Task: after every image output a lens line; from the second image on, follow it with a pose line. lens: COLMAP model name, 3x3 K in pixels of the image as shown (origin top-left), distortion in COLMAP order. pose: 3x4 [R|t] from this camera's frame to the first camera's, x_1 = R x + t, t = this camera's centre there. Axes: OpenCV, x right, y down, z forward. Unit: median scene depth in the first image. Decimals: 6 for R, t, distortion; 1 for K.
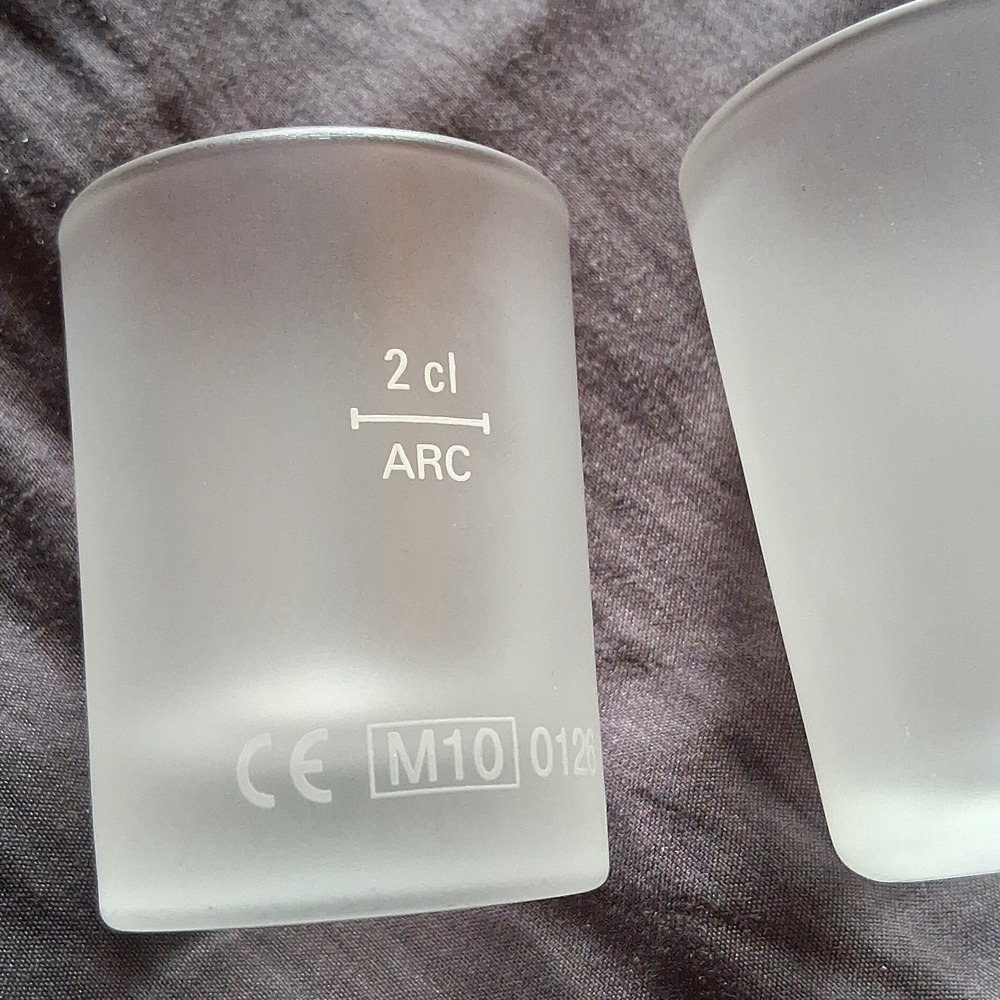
lens RADIAL K [[1694.6, 0, 481.5], [0, 1694.6, 493.9], [0, 0, 1]] dist [0.096710, 0.000000]
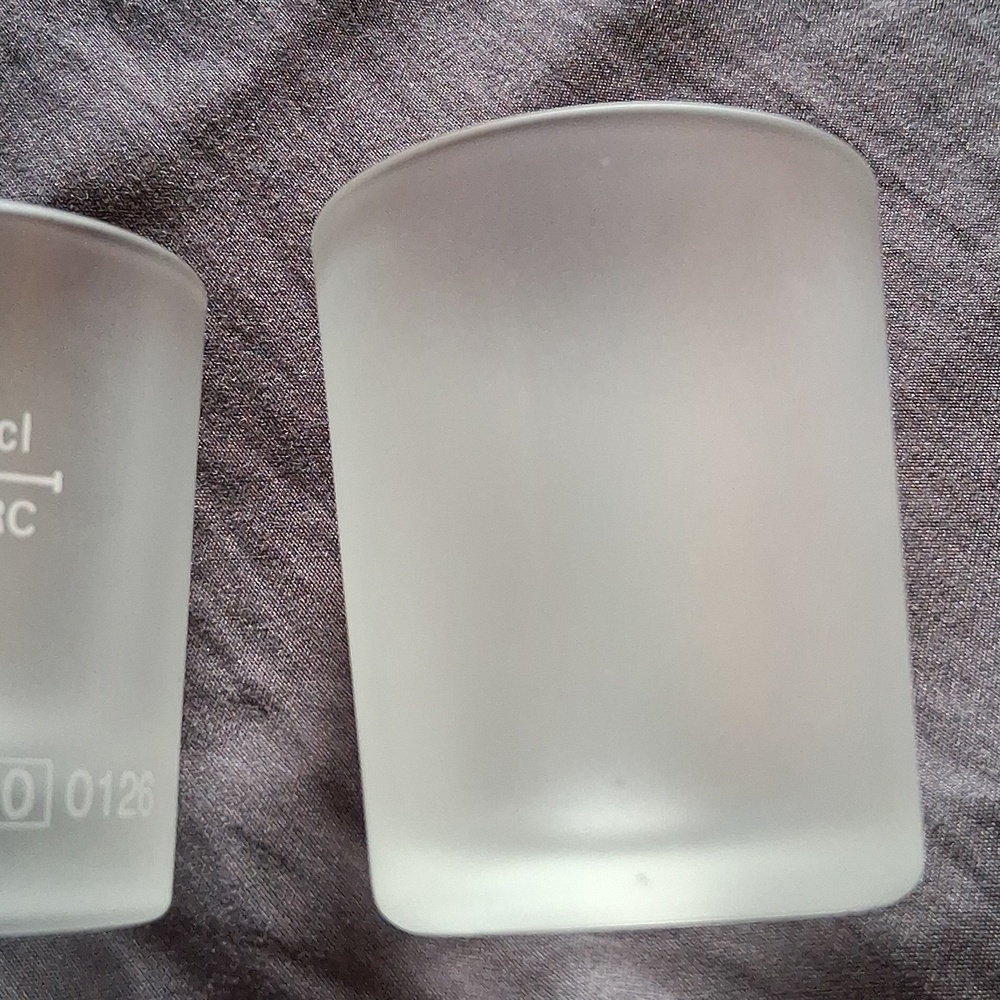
lens RADIAL K [[1694.6, 0, 501.2], [0, 1694.6, 490.4], [0, 0, 1]] dist [0.096710, 0.000000]
pose [[0.997050, 0.075113, 0.015773, 0.216631], [-0.075180, 0.997163, 0.003719, -0.050259], [-0.015449, -0.004894, 0.999869, -0.063360]]
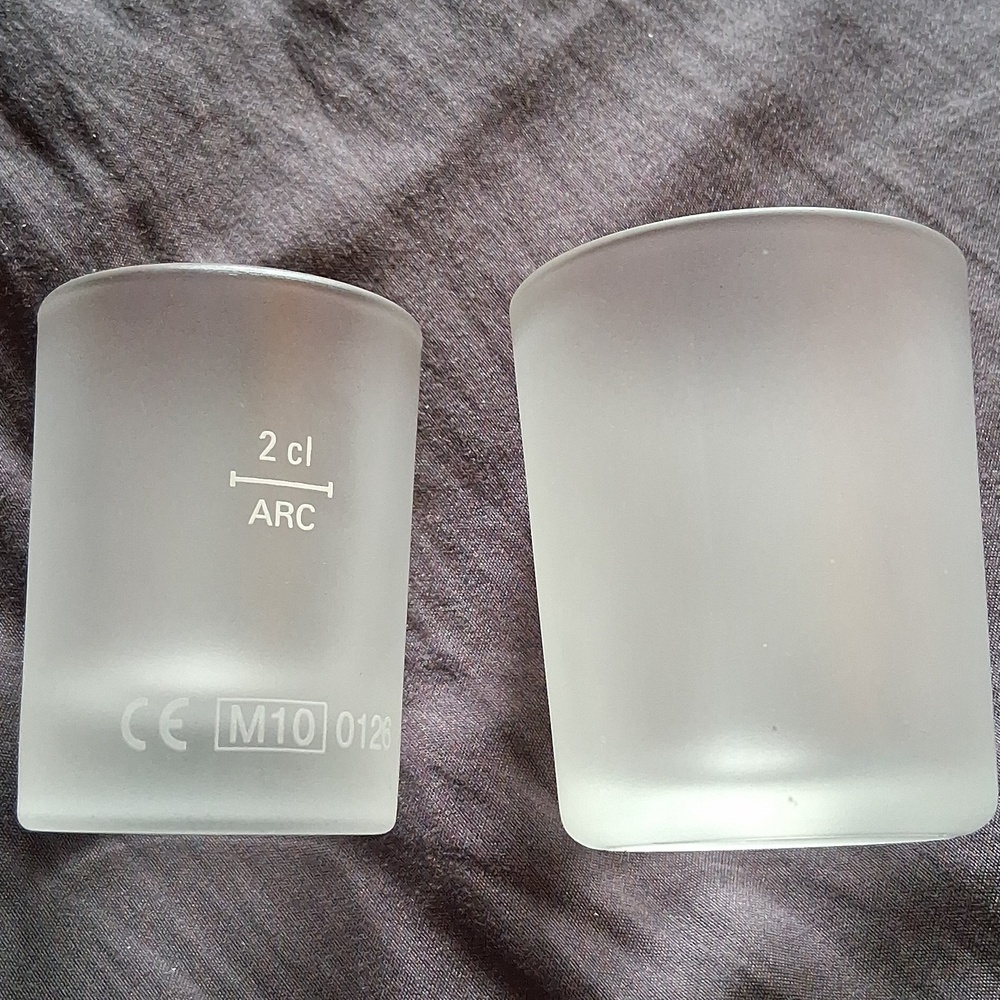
lens RADIAL K [[1694.6, 0, 482.8], [0, 1694.6, 493.4], [0, 0, 1]] dist [0.096710, 0.000000]
pose [[0.995248, 0.097294, 0.003798, 0.099574], [-0.097310, 0.995246, 0.004122, -0.046187], [-0.003379, -0.004472, 0.999984, -0.314027]]
